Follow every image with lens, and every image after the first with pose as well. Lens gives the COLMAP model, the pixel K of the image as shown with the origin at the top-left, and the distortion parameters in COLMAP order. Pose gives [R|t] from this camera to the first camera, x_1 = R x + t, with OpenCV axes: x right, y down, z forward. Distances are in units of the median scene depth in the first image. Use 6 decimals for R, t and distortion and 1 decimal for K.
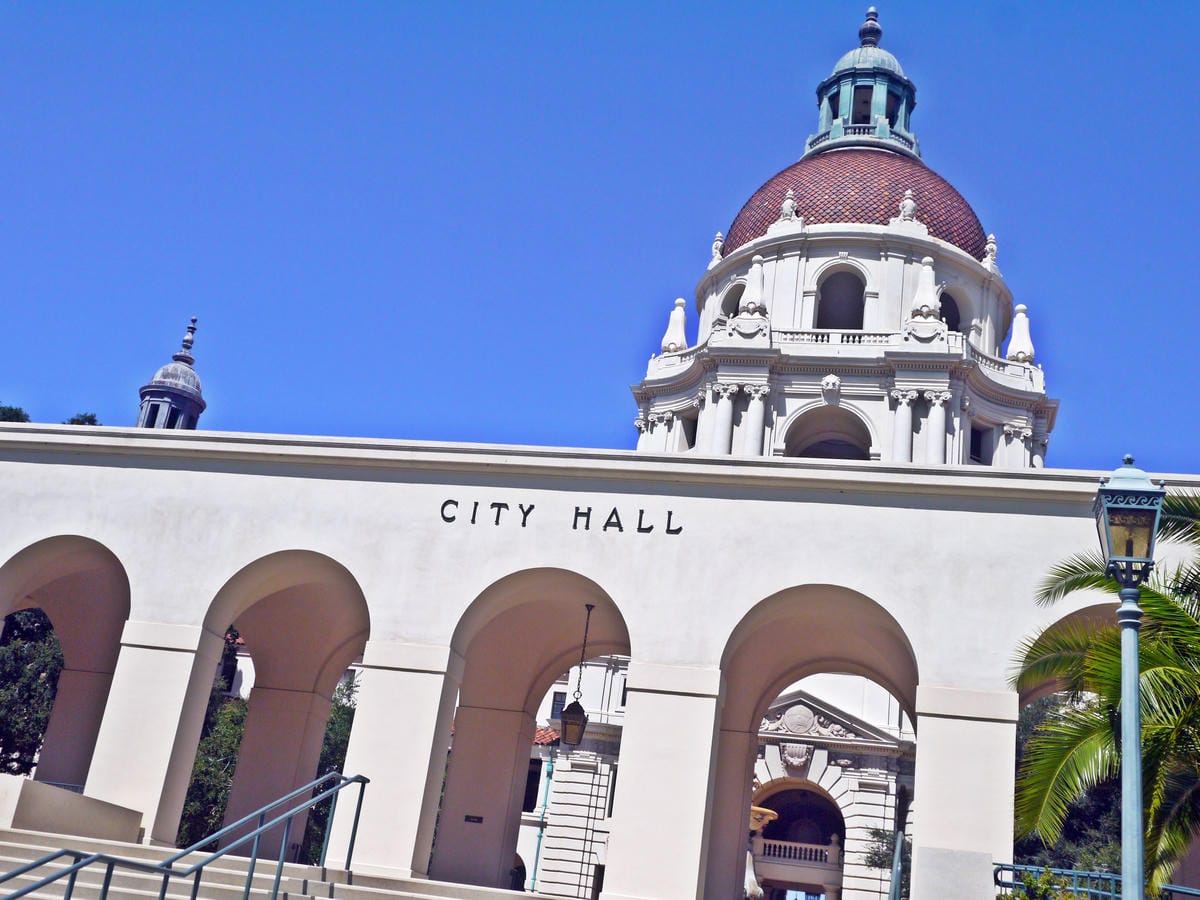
lens RADIAL K [[1392.5, 0, 599.0], [0, 1392.5, 451.1], [0, 0, 1]] dist [0.085532, 0.000000]
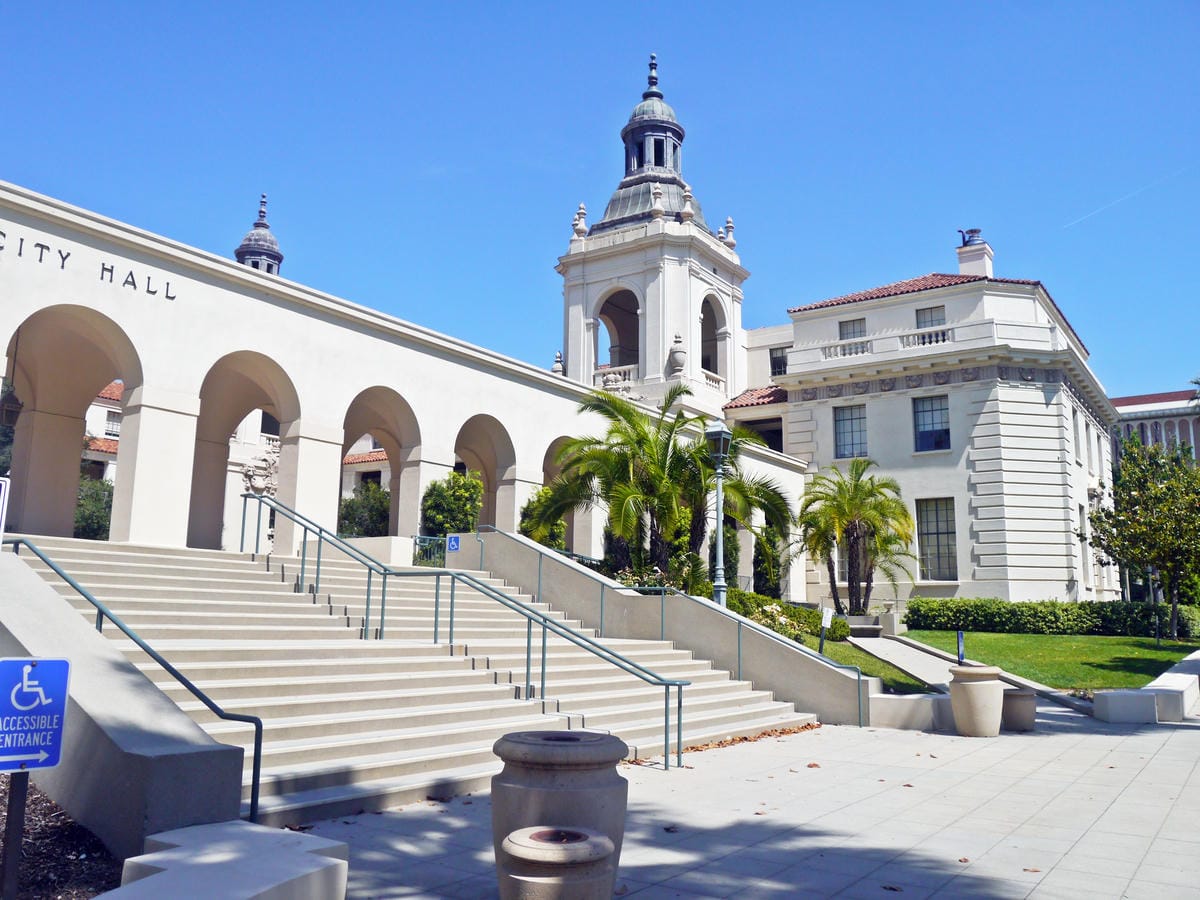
lens RADIAL K [[987.3, 0, 603.9], [0, 987.3, 462.0], [0, 0, 1]] dist [-0.006470, -0.000614]
pose [[0.417718, 0.031409, 0.908034, -0.665070], [-0.308237, 0.945032, 0.109107, -0.030268], [-0.854694, -0.325465, 0.404438, 0.153132]]
